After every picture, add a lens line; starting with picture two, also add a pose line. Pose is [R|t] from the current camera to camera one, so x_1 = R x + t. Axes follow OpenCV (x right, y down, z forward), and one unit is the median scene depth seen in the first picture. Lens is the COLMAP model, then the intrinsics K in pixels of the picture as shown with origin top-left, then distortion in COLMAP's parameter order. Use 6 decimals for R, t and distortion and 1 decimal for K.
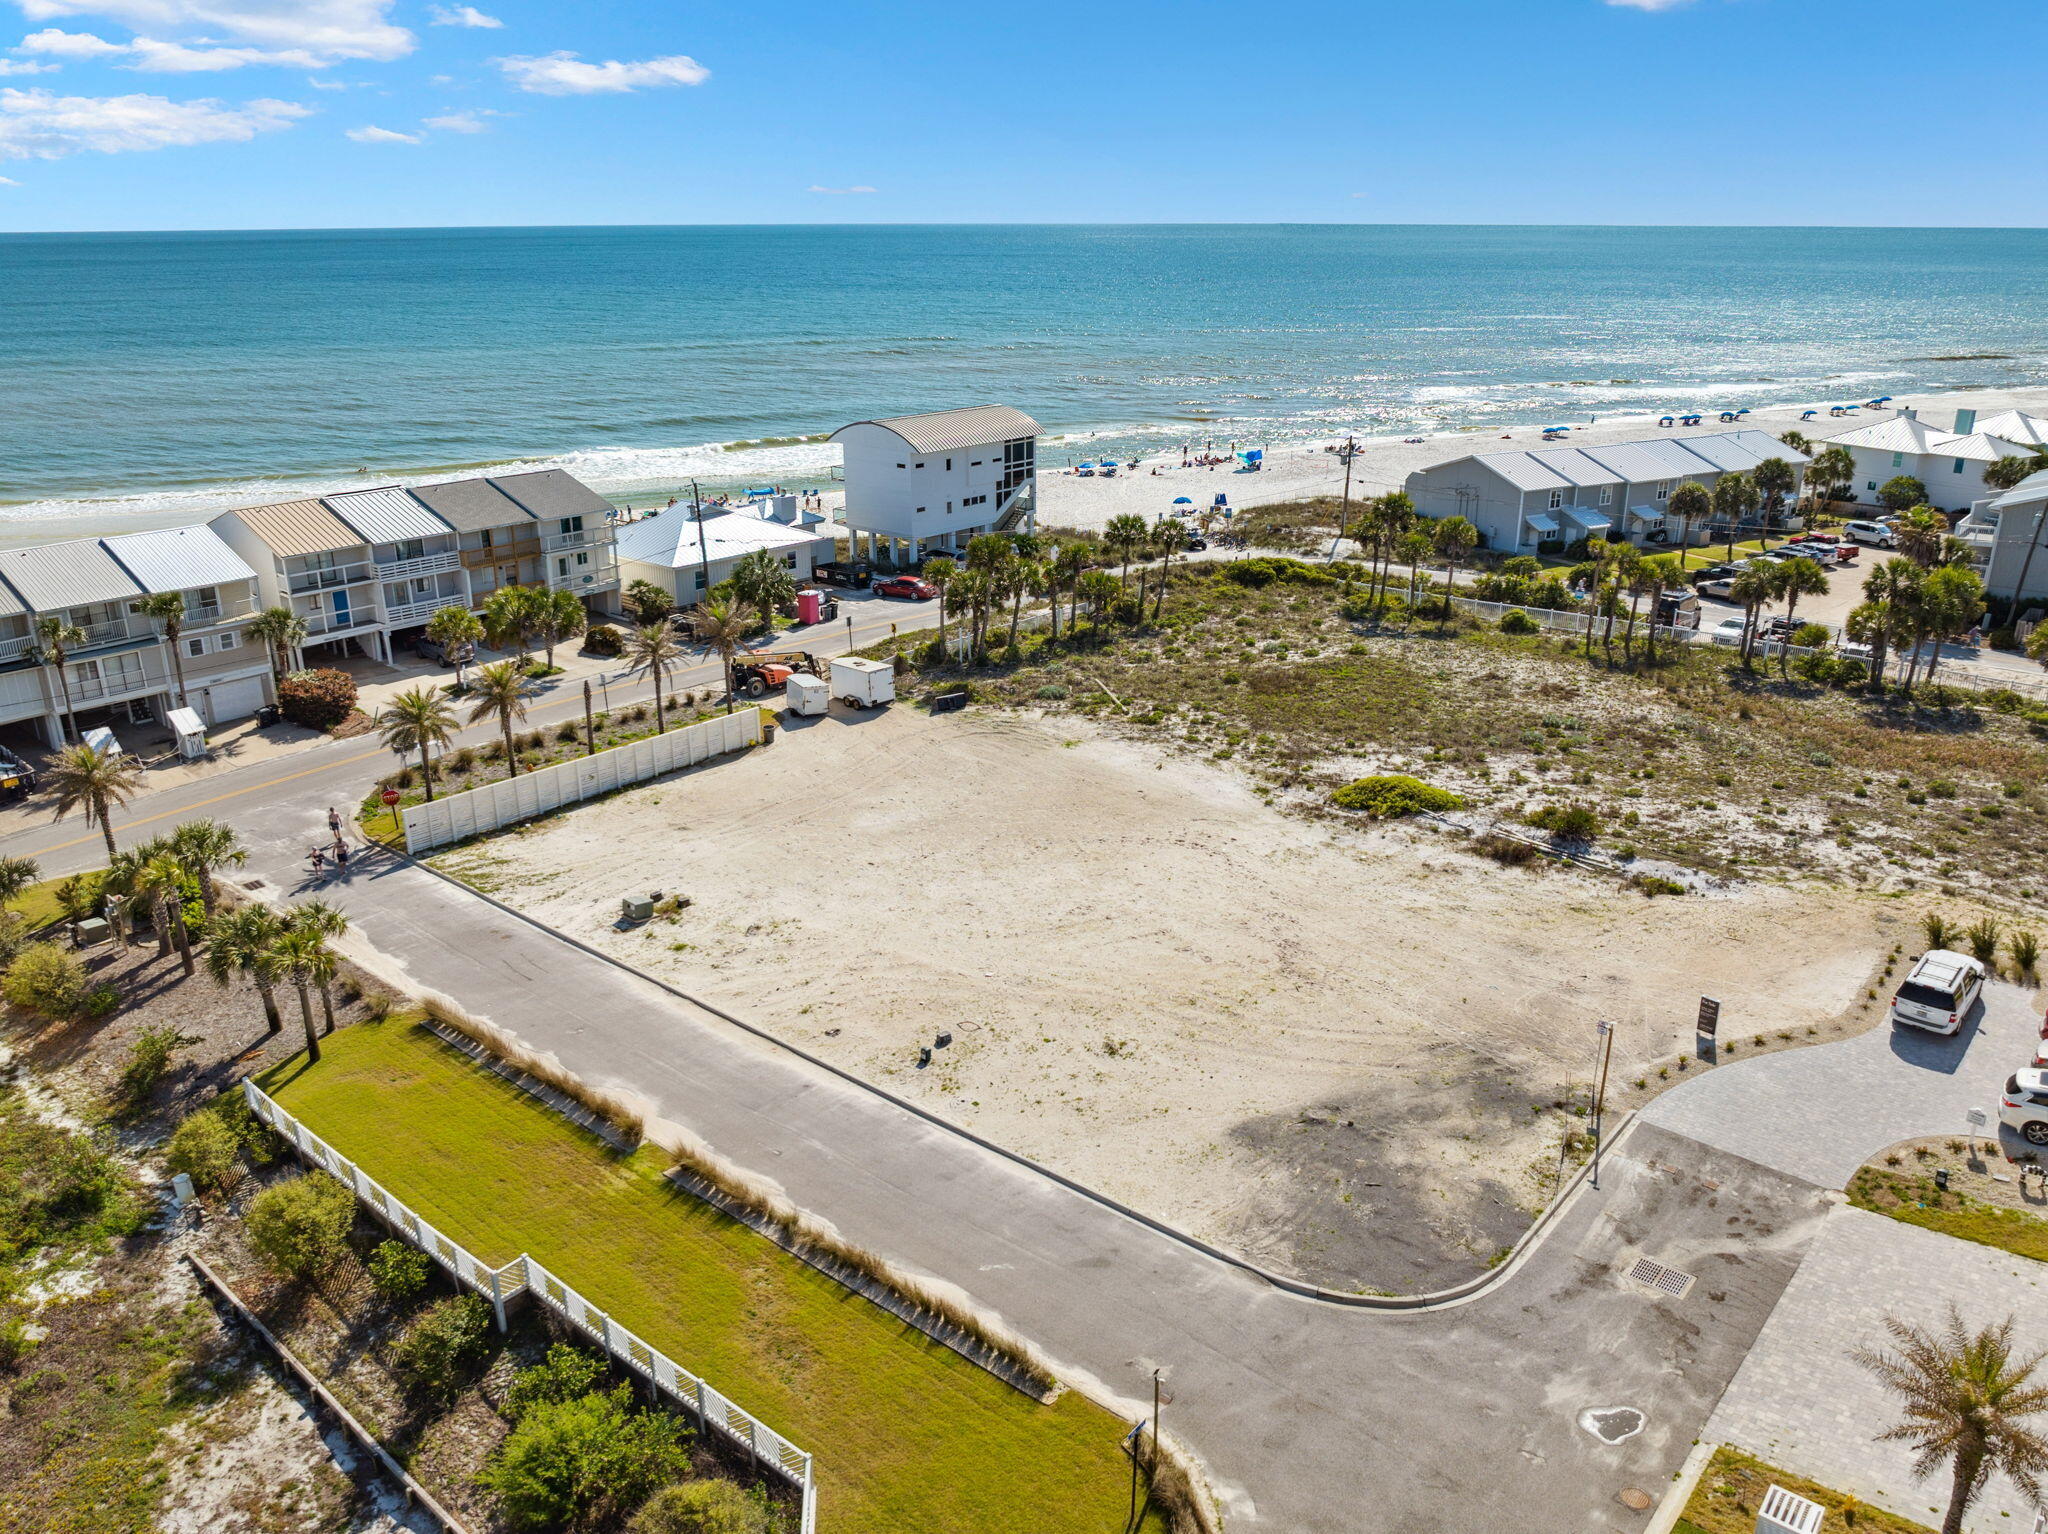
lens RADIAL K [[1512.8, 0, 1032.7], [0, 1512.8, 763.9], [0, 0, 1]] dist [-0.034591, 0.003737]
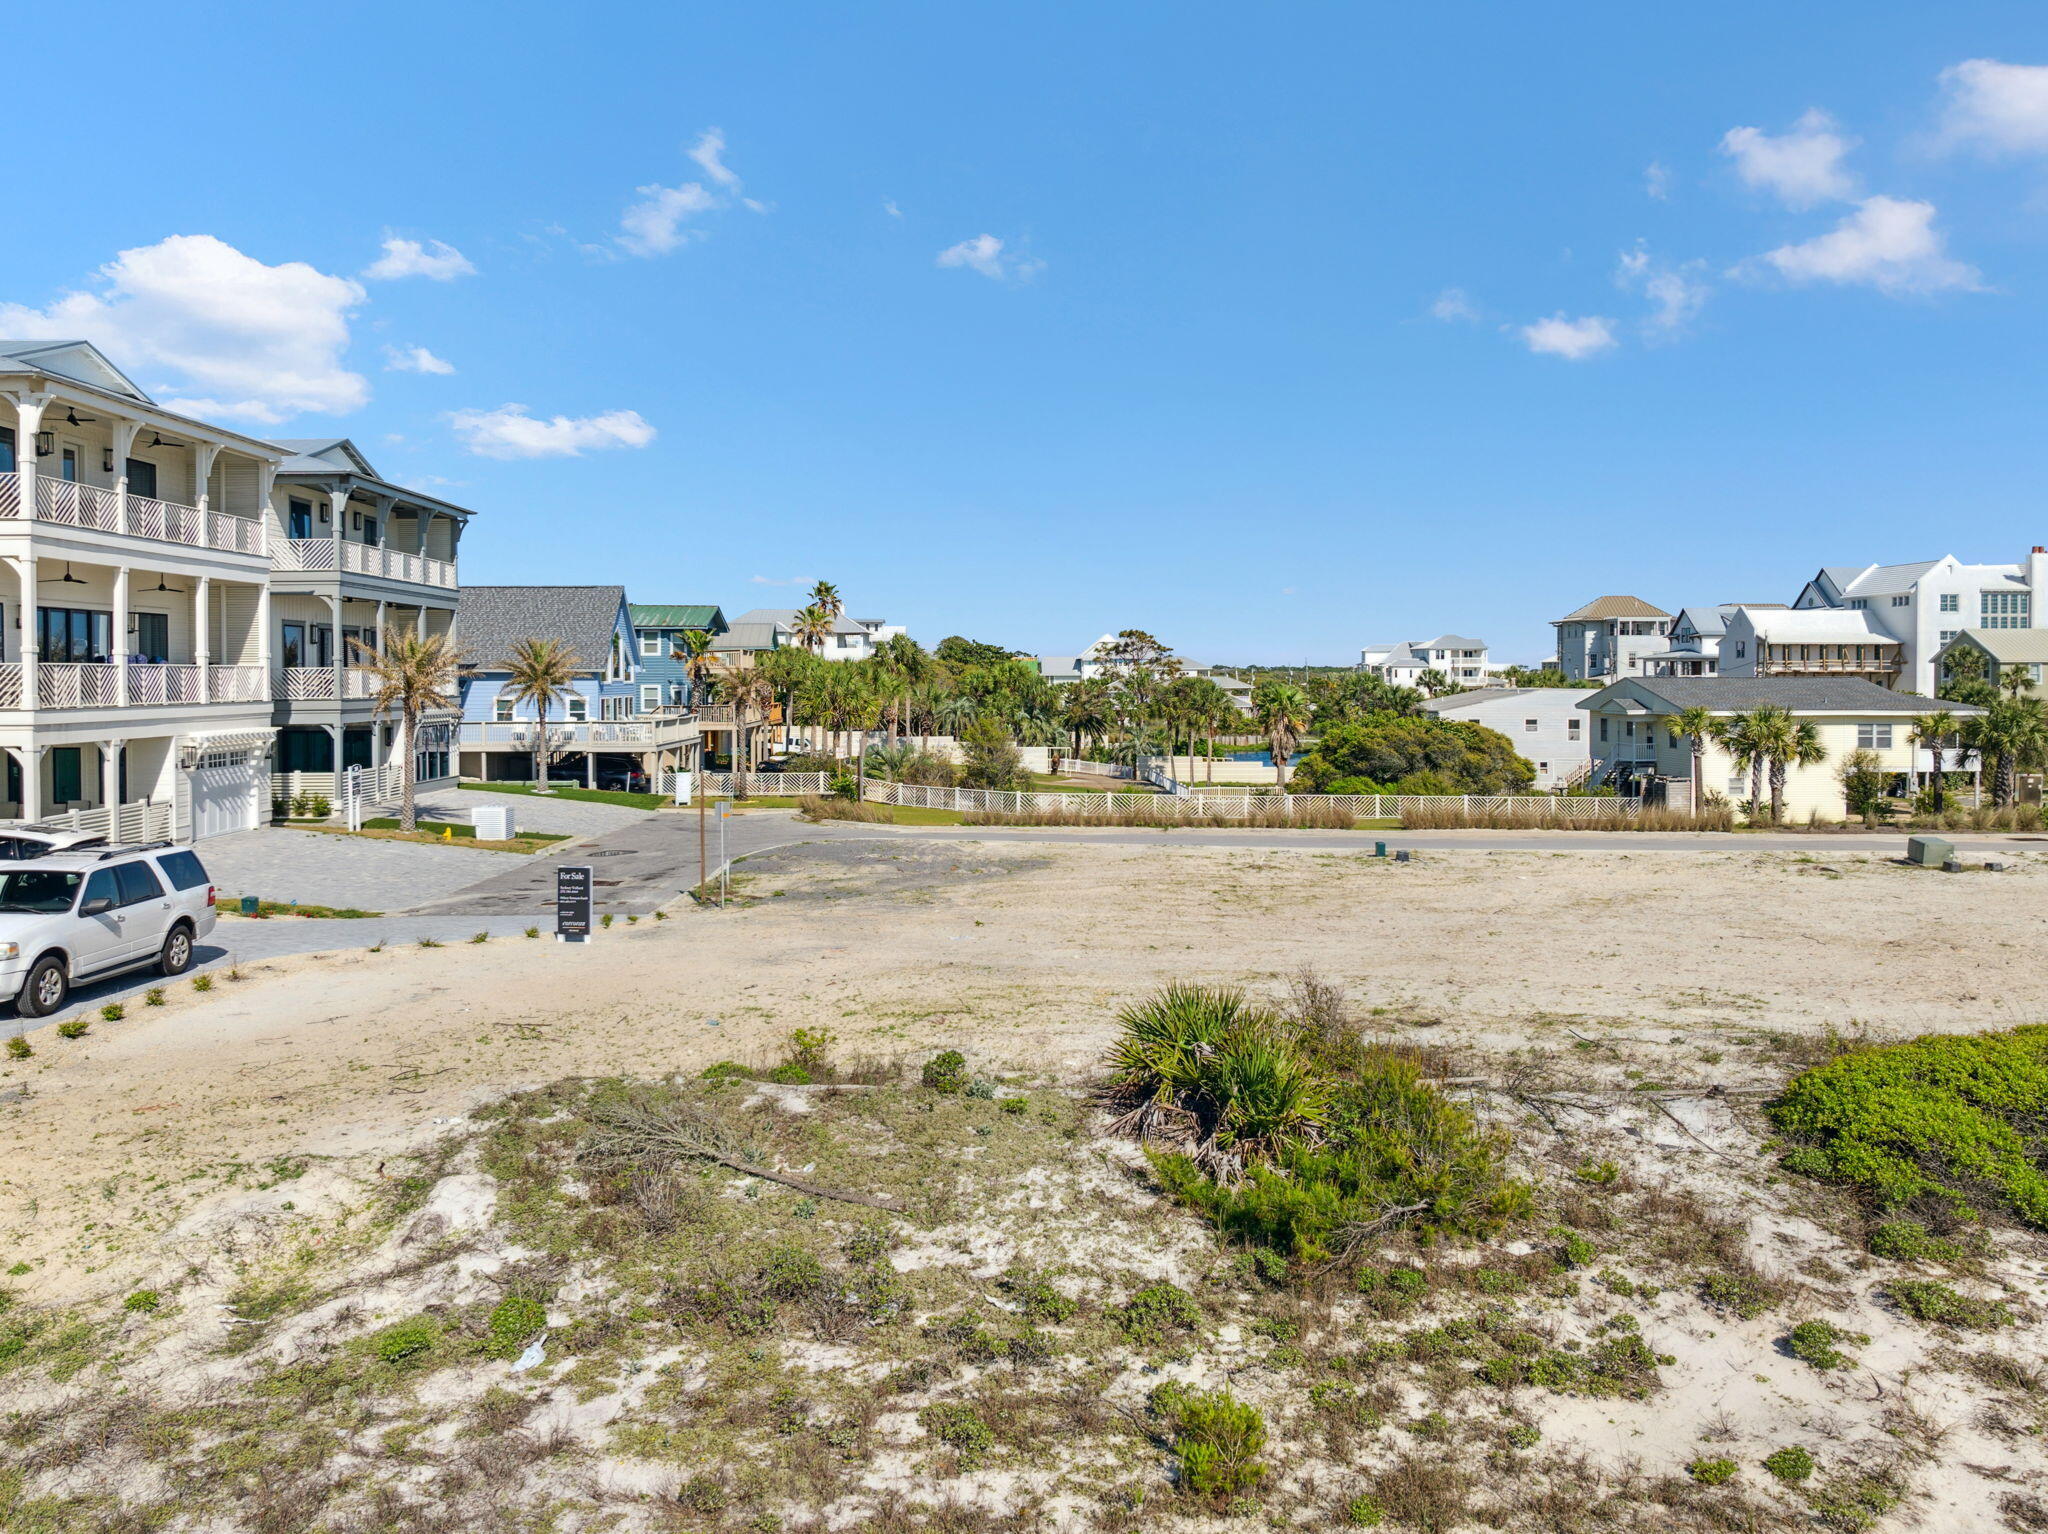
lens RADIAL K [[1474.9, 0, 1030.6], [0, 1474.9, 711.7], [0, 0, 1]] dist [-0.036954, 0.002976]
pose [[-0.739806, 0.018060, -0.672577, 0.486595], [-0.226621, 0.934540, 0.274368, -0.059106], [0.633505, 0.355399, -0.687286, 1.027240]]
